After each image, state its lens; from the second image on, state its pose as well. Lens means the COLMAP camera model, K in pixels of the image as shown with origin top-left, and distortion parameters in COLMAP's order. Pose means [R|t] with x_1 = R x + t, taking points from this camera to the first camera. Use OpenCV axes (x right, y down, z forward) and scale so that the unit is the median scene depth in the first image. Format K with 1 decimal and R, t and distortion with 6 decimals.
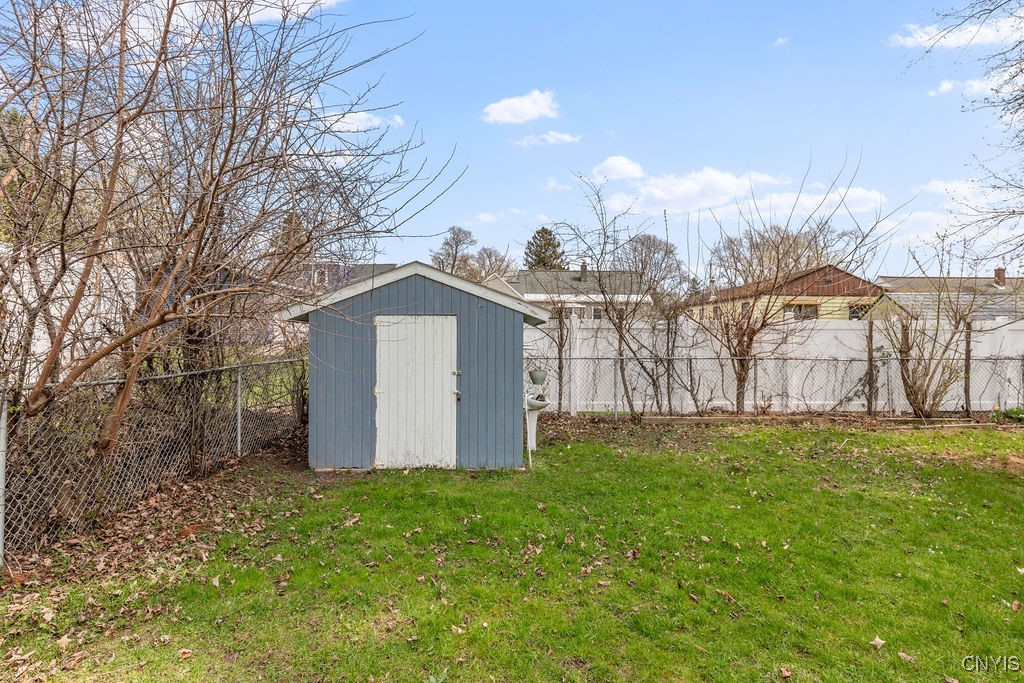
lens RADIAL K [[530.4, 0, 512.3], [0, 530.4, 346.0], [0, 0, 1]] dist [-0.000442, -0.000030]
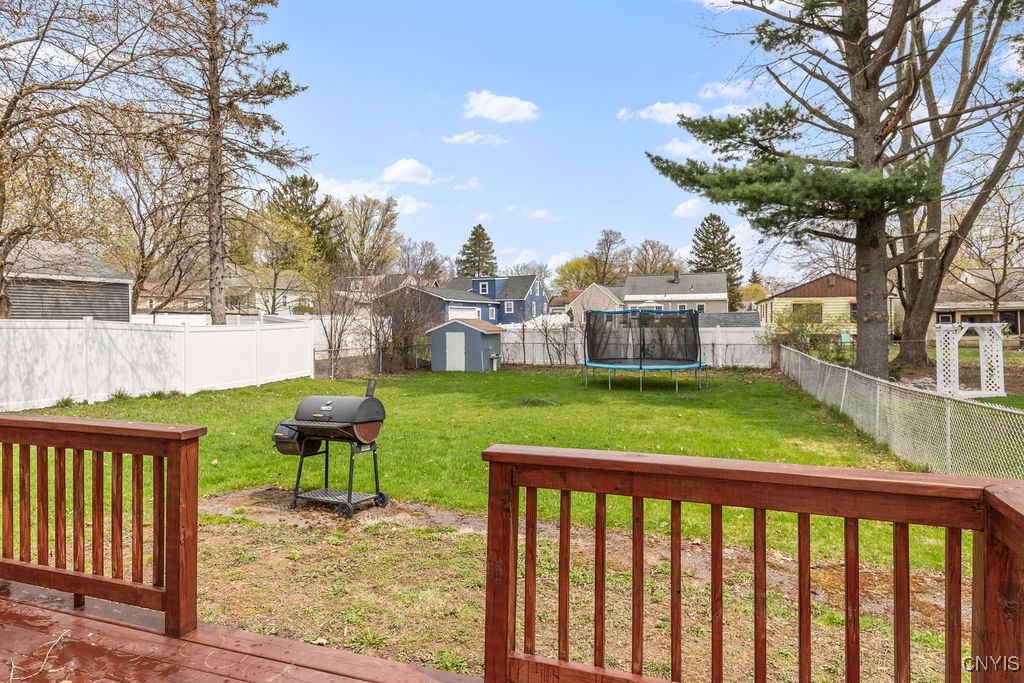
lens RADIAL K [[590.3, 0, 511.9], [0, 590.3, 338.3], [0, 0, 1]] dist [0.000903, 0.000025]
pose [[0.931272, 0.001396, -0.364321, 1.112488], [0.003995, 0.999893, 0.014043, -0.046487], [0.364302, -0.014534, 0.931168, -1.802575]]
